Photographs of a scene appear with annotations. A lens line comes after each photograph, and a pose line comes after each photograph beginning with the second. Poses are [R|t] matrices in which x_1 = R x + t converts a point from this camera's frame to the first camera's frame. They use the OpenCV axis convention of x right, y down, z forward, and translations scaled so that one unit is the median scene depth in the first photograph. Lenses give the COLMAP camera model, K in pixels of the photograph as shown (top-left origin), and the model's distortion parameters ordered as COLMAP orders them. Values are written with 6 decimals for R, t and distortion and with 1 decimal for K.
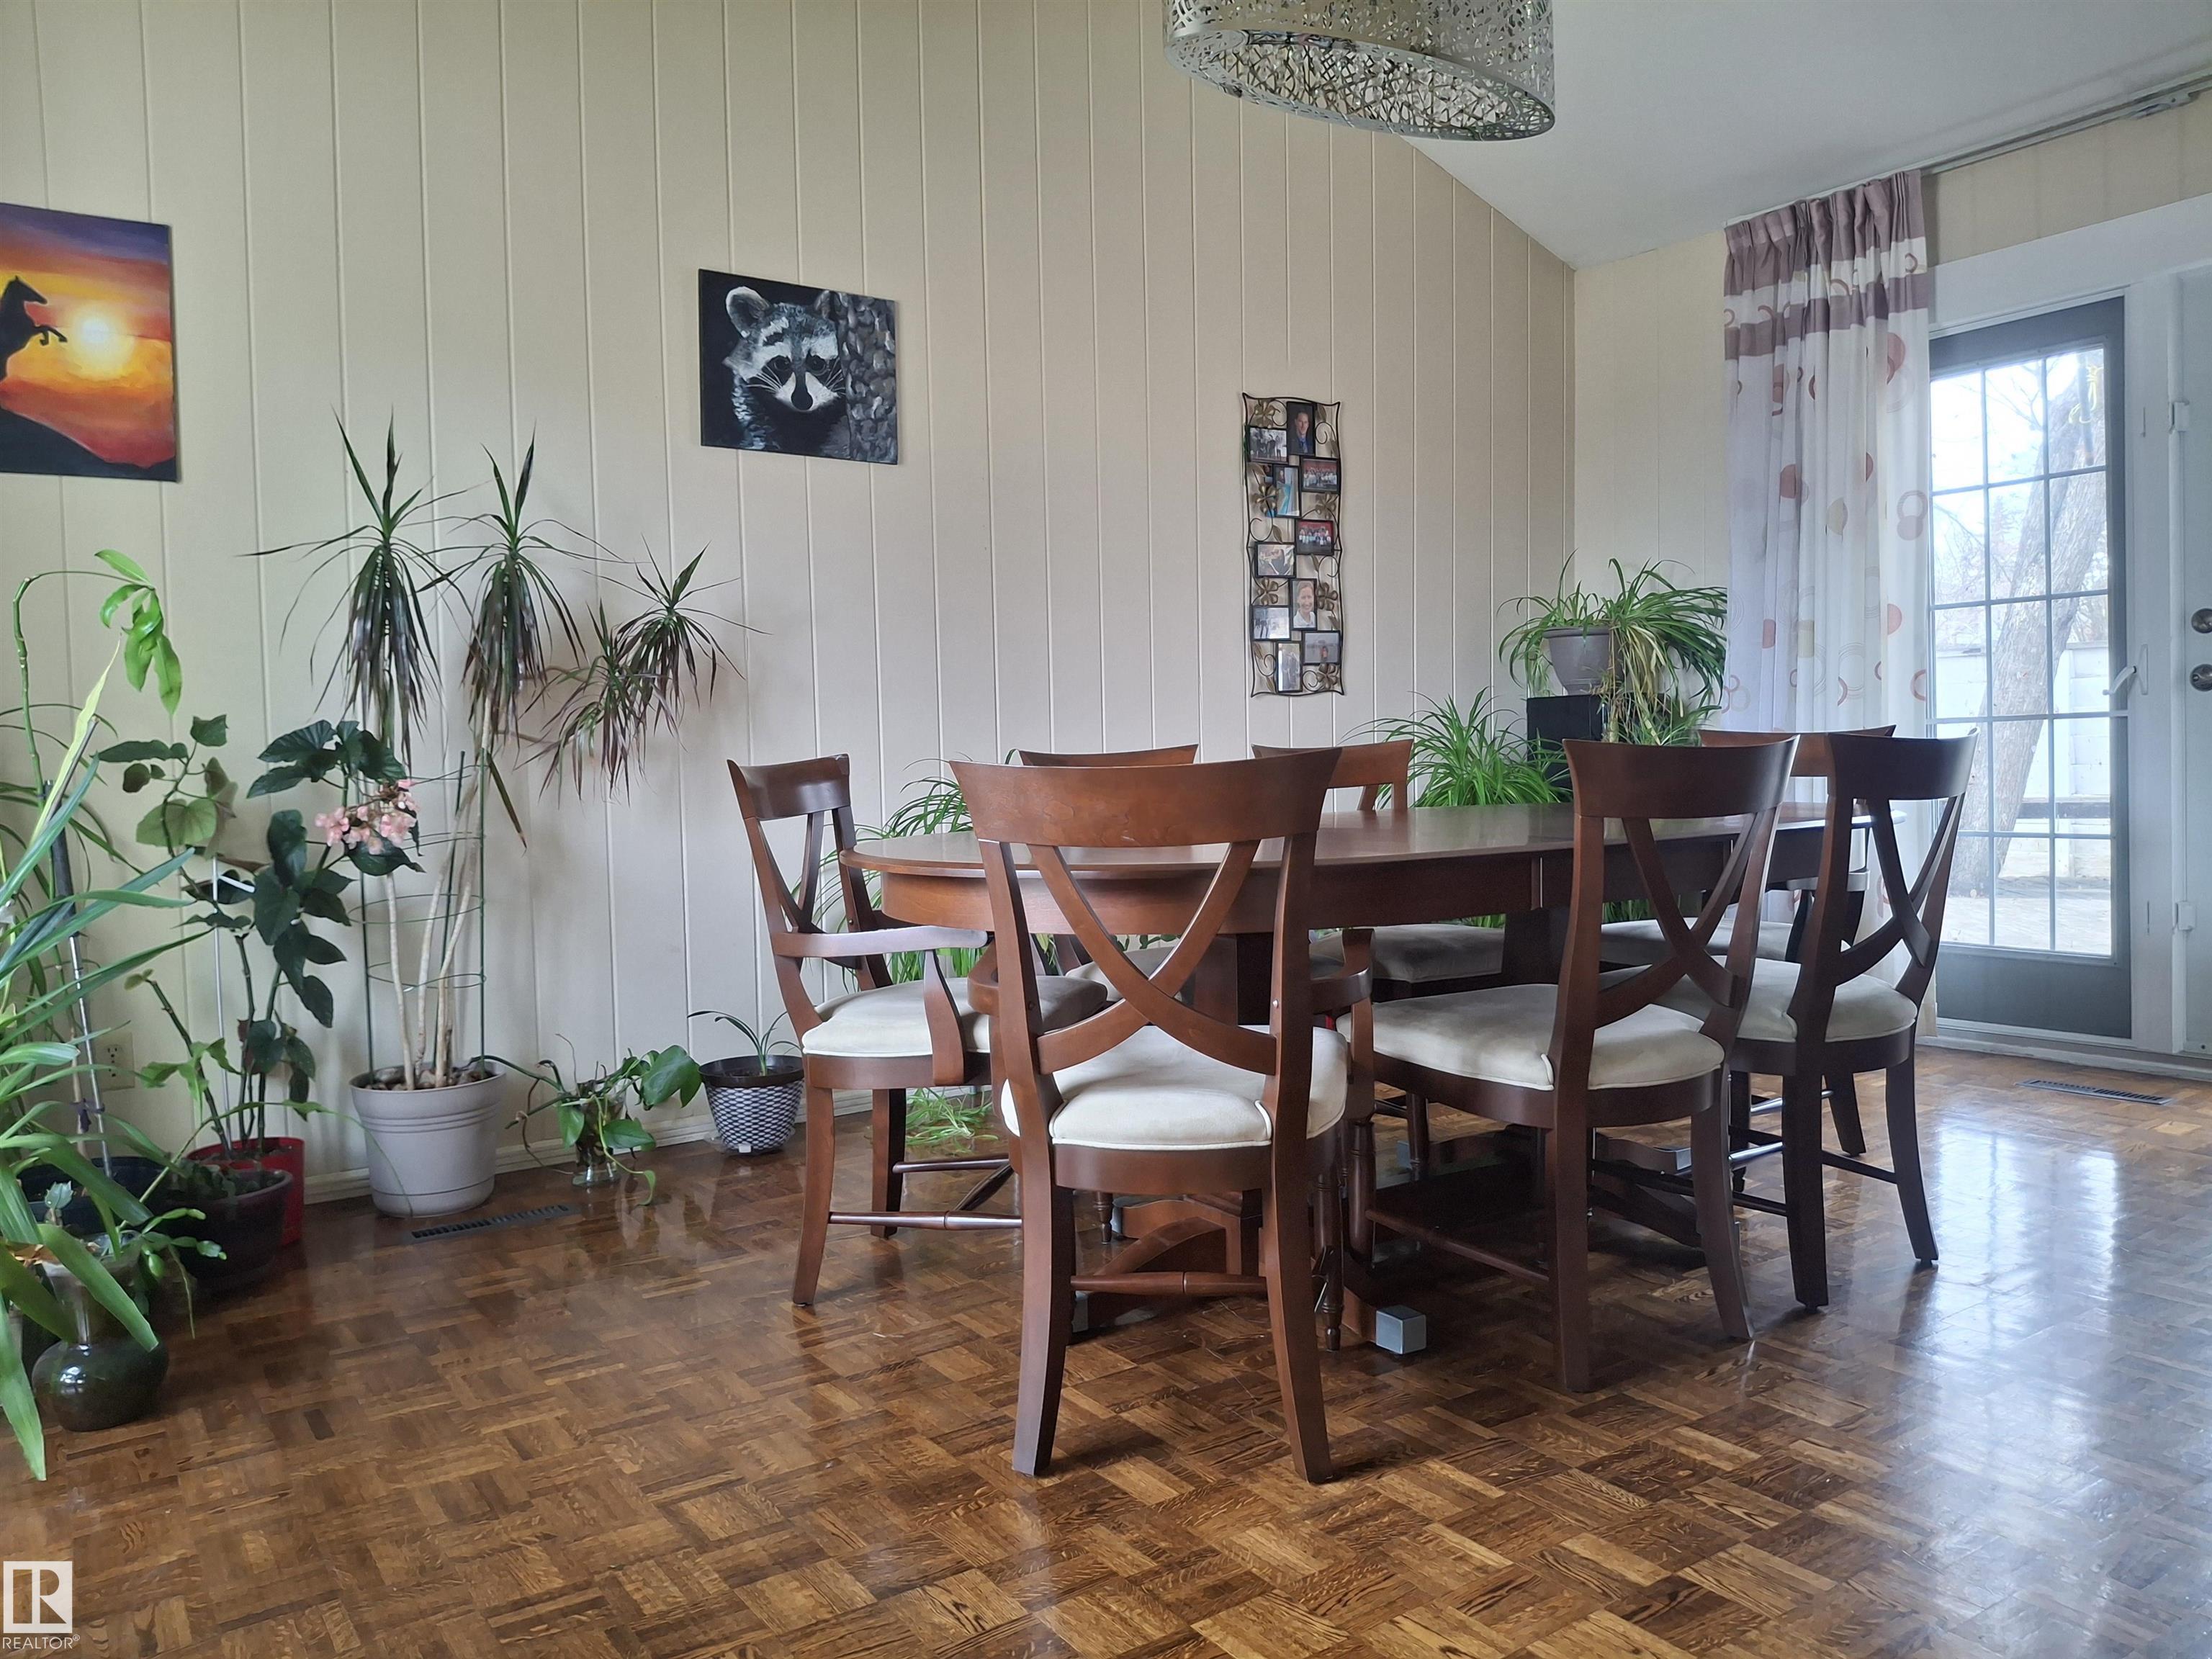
lens RADIAL K [[1603.3, 0, 1106.0], [0, 1603.3, 829.5], [0, 0, 1]] dist [-0.004294, -0.002988]
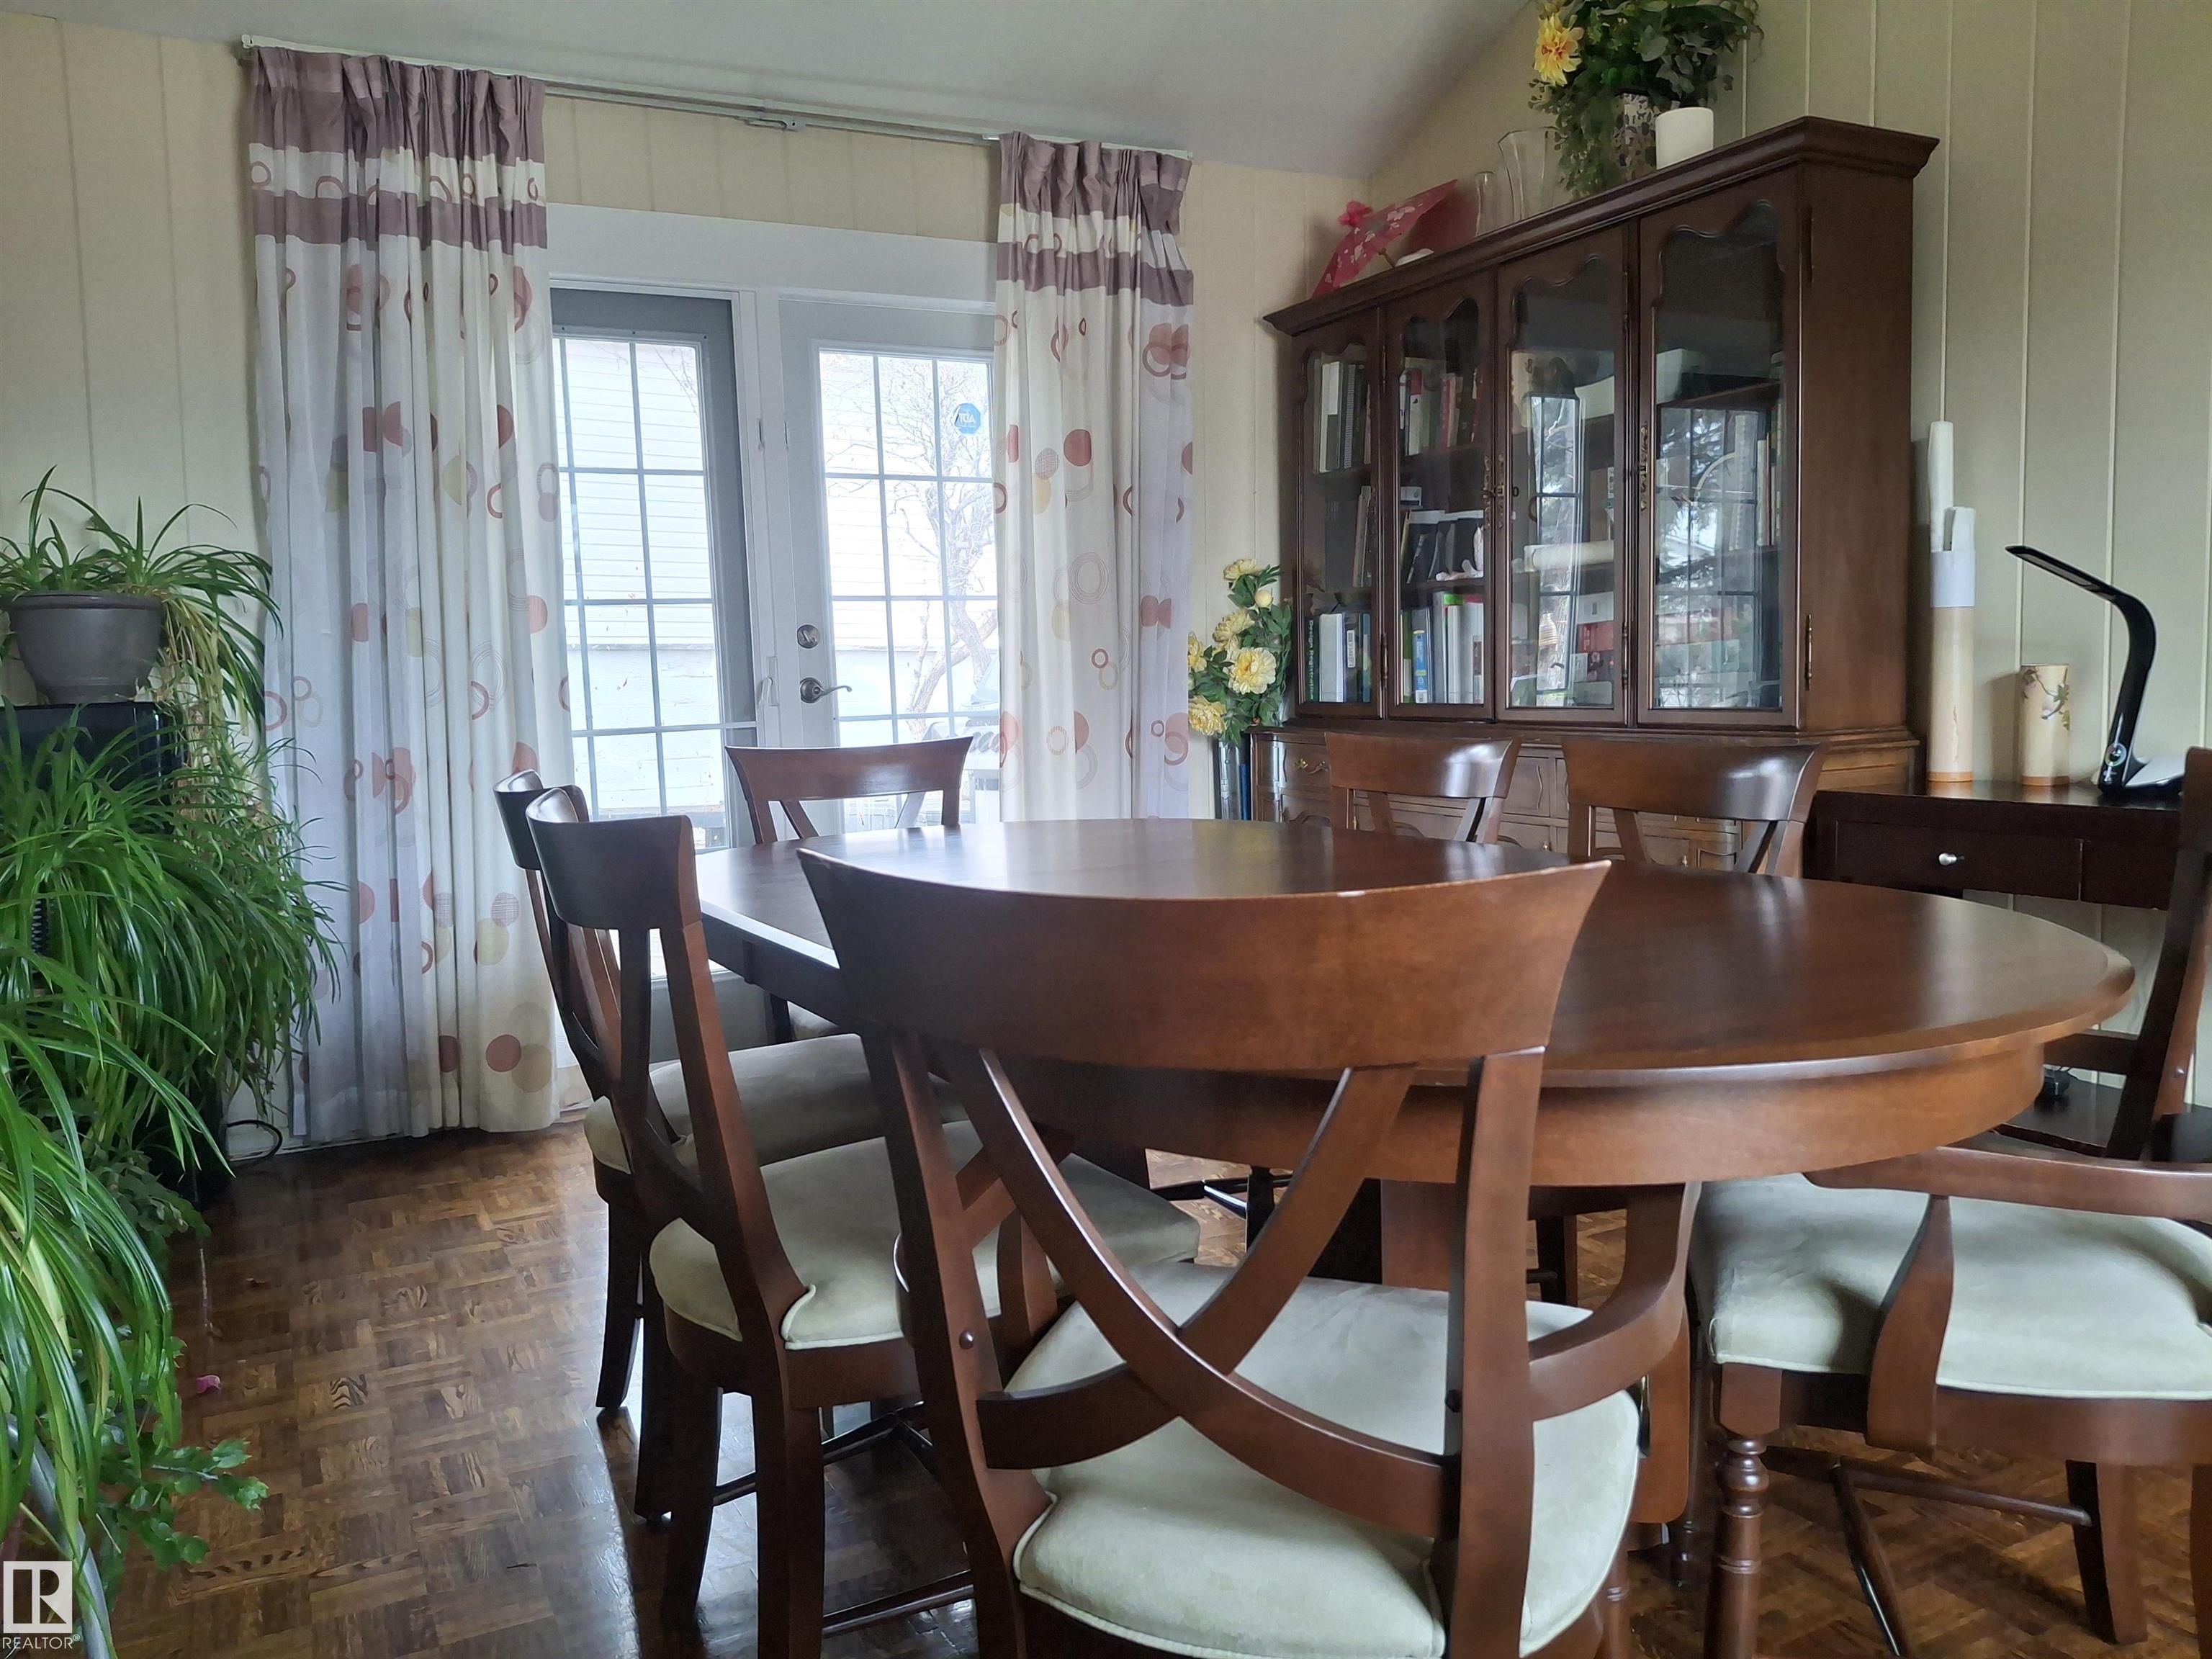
lens RADIAL K [[1603.3, 0, 1106.0], [0, 1603.3, 829.5], [0, 0, 1]] dist [-0.004294, -0.002988]
pose [[0.142510, -0.069967, 0.987317, -0.299153], [0.087381, 0.994493, 0.057863, -0.044841], [-0.985929, 0.078027, 0.147839, 0.601646]]
